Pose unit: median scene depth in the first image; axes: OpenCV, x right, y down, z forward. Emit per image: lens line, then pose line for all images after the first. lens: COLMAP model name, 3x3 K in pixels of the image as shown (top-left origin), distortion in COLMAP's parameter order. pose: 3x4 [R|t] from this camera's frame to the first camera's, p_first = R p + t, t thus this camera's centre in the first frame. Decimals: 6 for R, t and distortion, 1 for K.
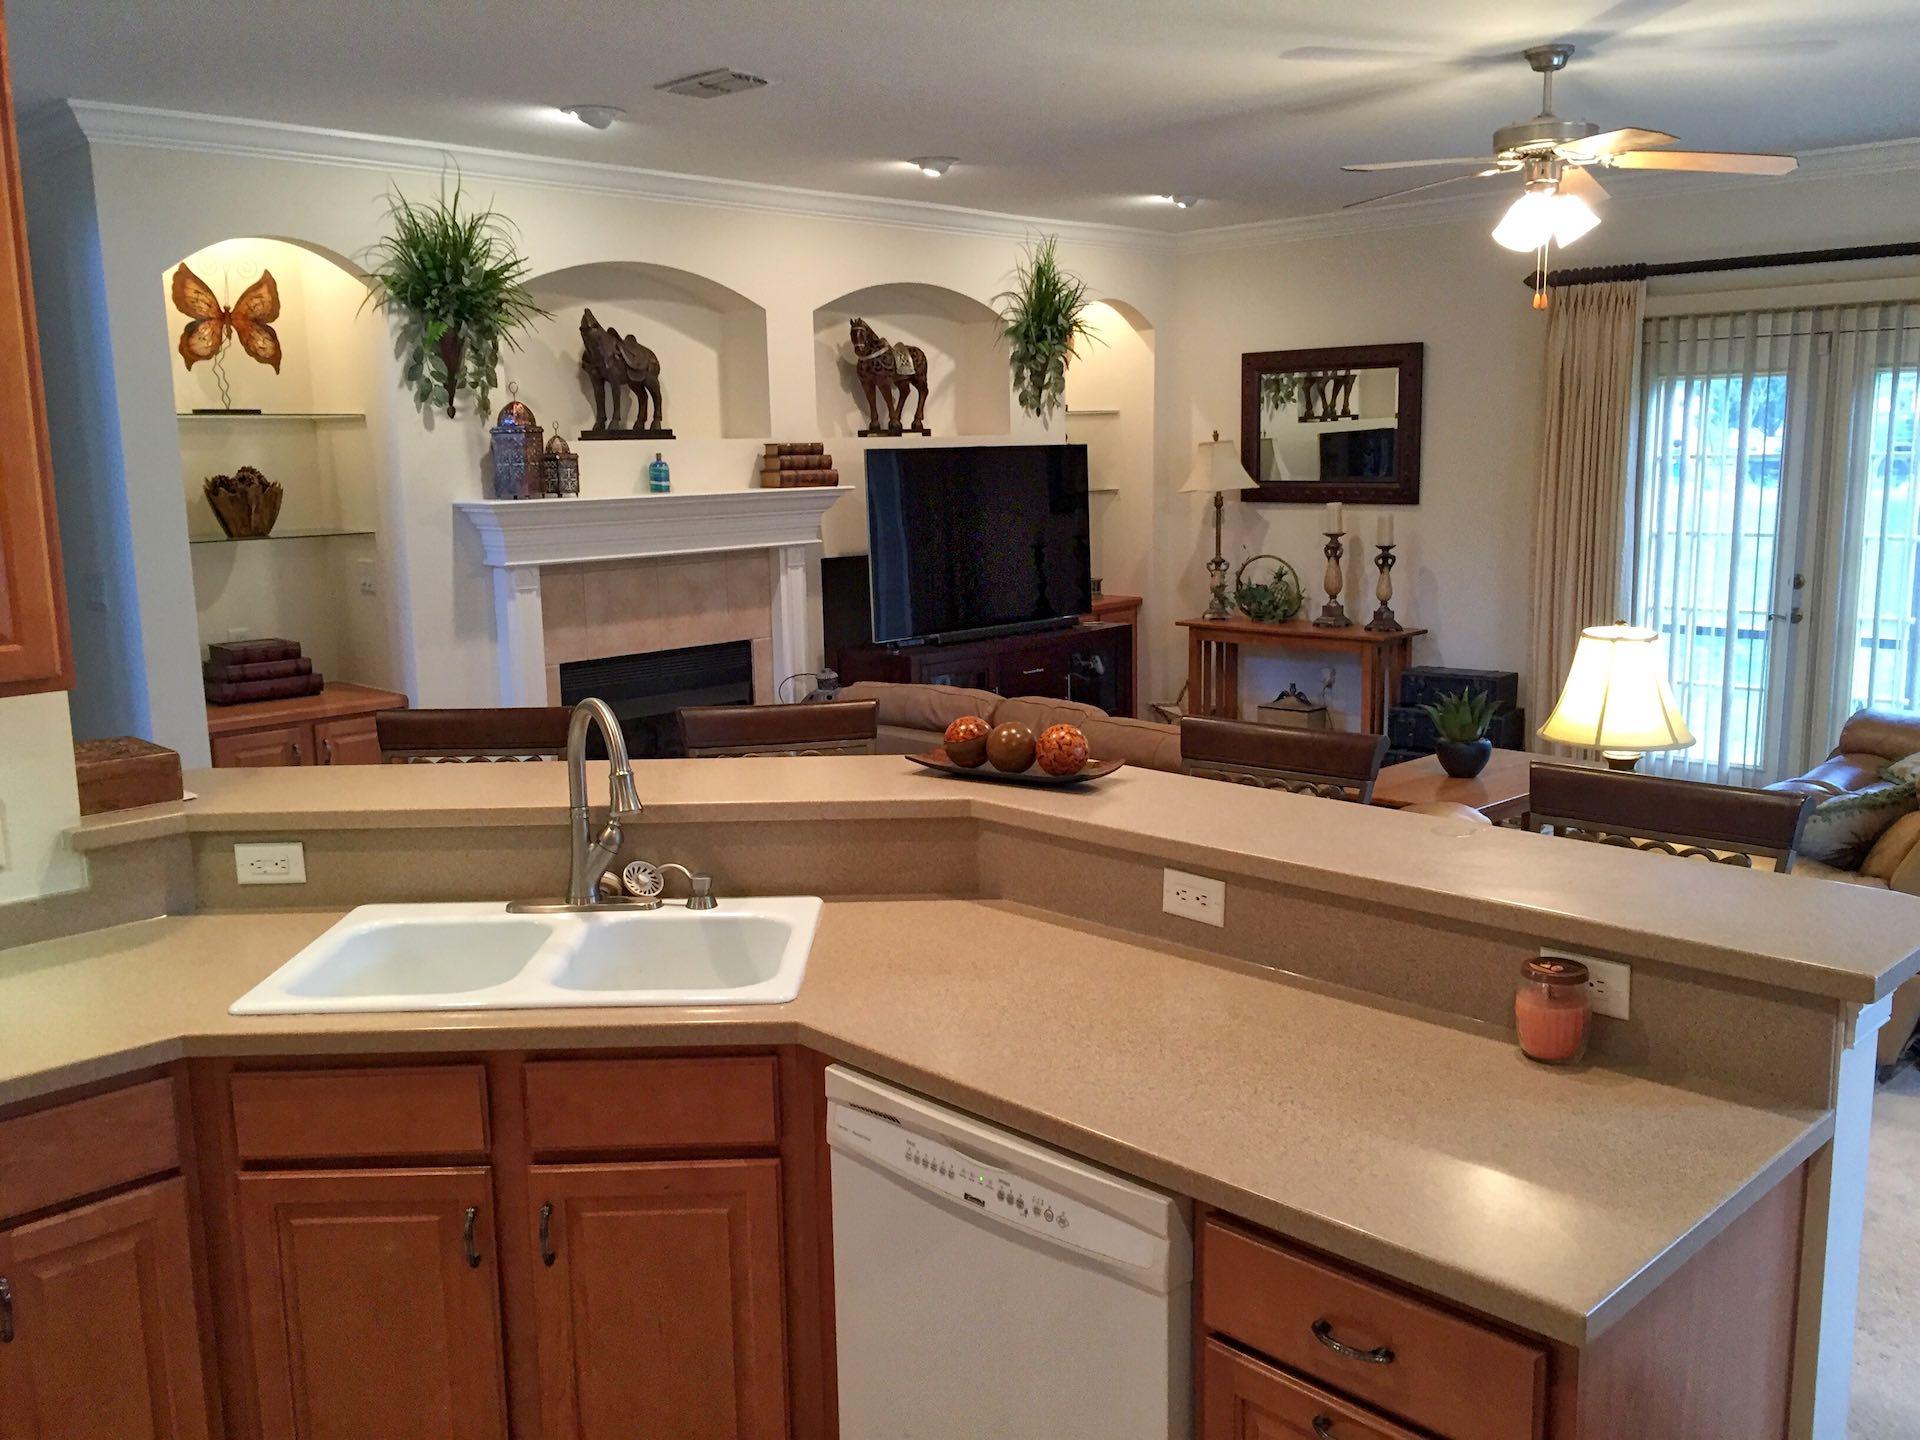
lens RADIAL K [[1647.2, 0, 963.7], [0, 1647.2, 720.7], [0, 0, 1]] dist [0.050288, -0.000694]
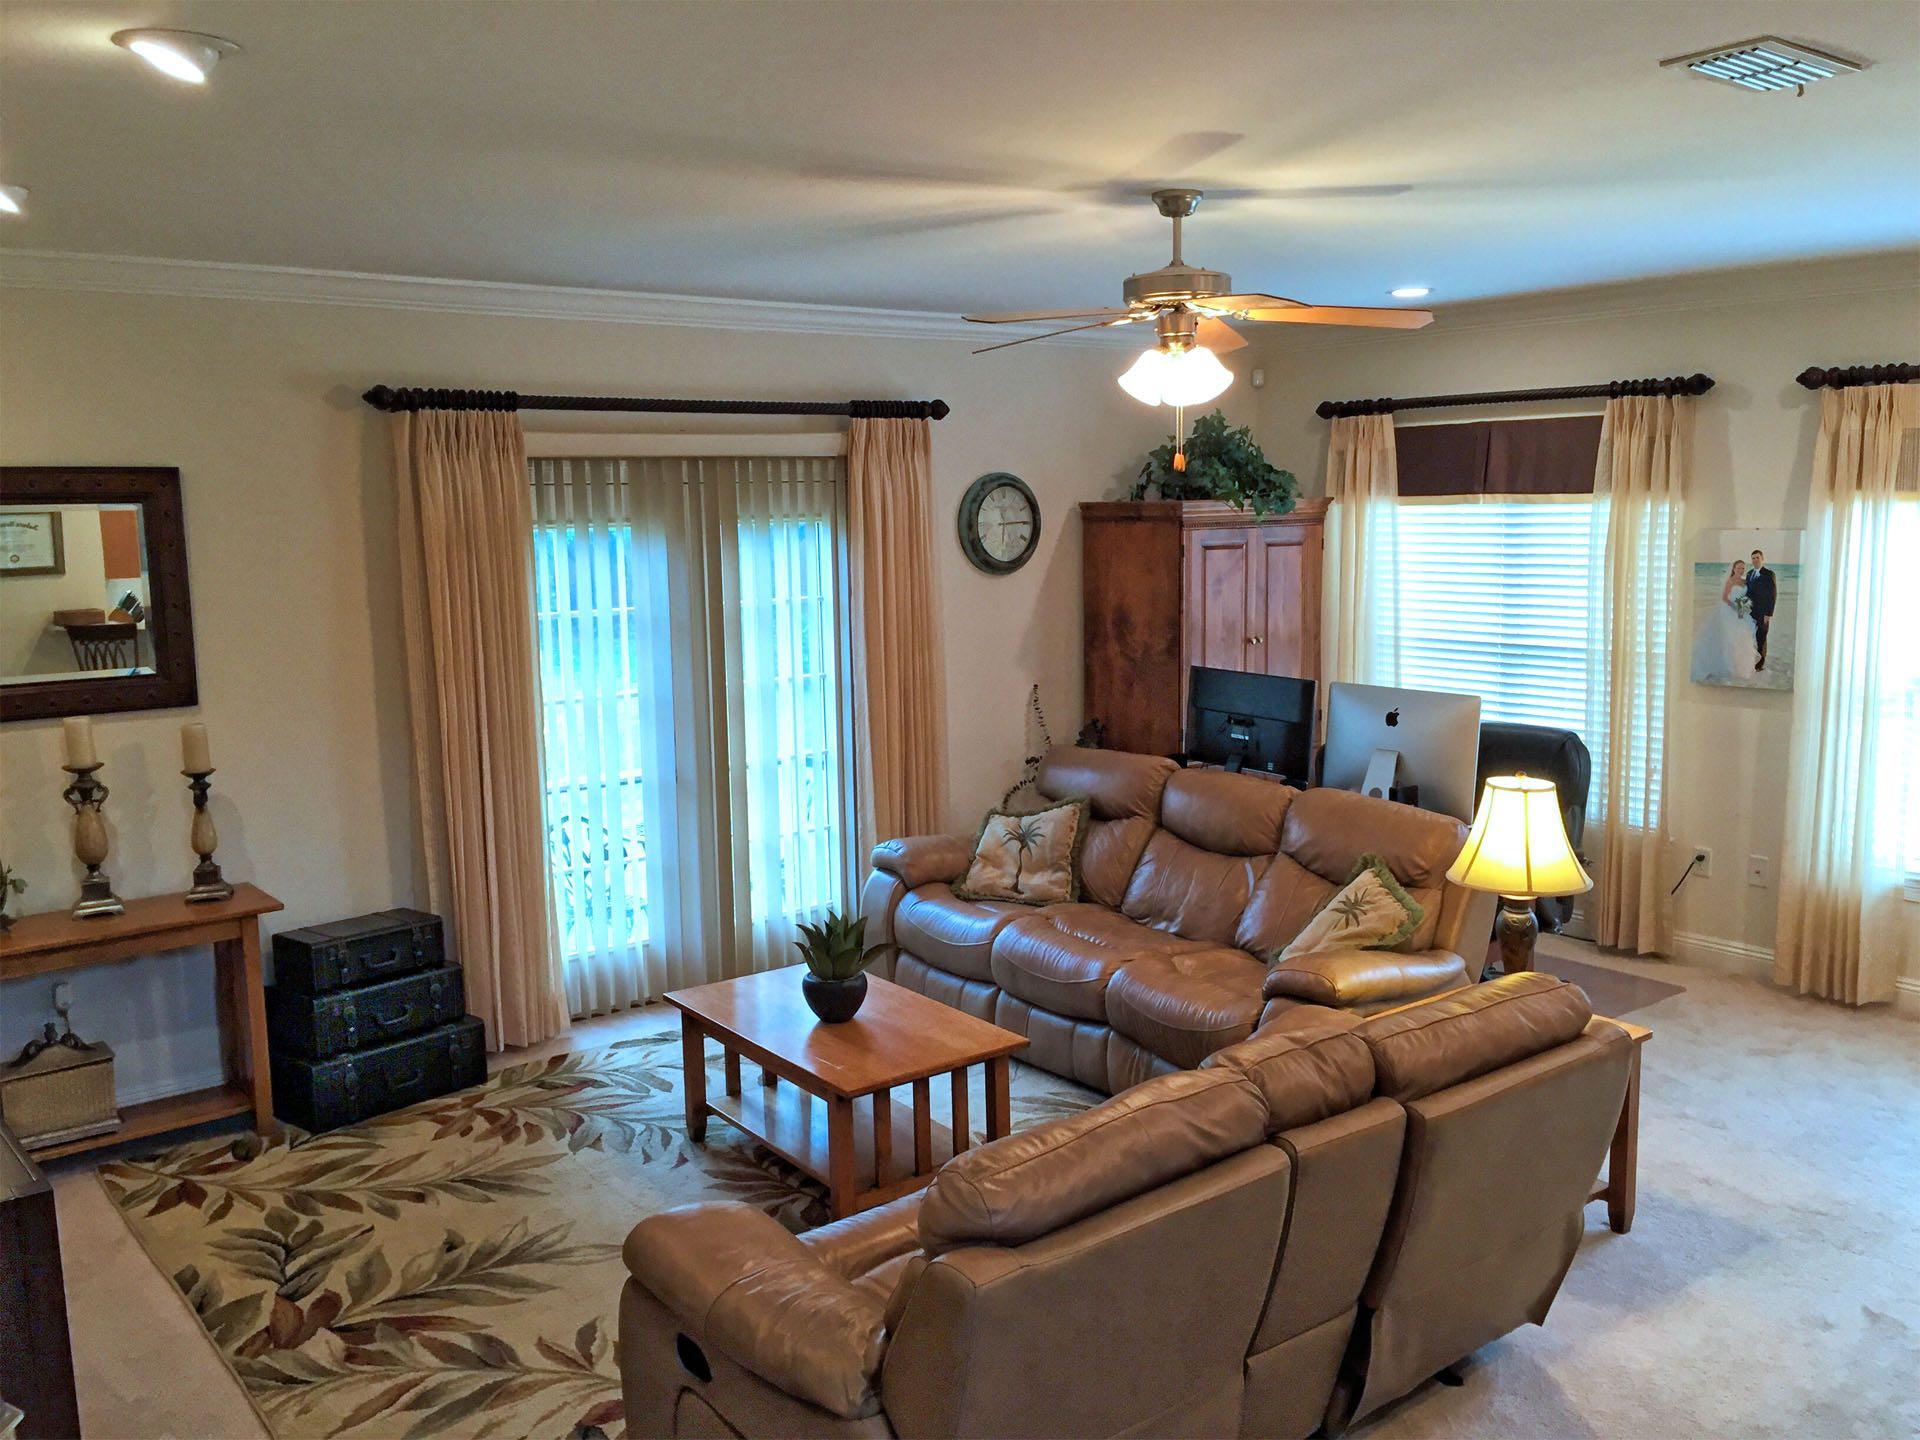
lens RADIAL K [[1647.2, 0, 963.1], [0, 1647.2, 719.8], [0, 0, 1]] dist [0.050288, -0.000694]
pose [[0.103514, -0.123139, 0.986976, -0.367233], [0.186865, 0.977044, 0.102301, -0.138172], [-0.976917, 0.173842, 0.124148, 0.624515]]
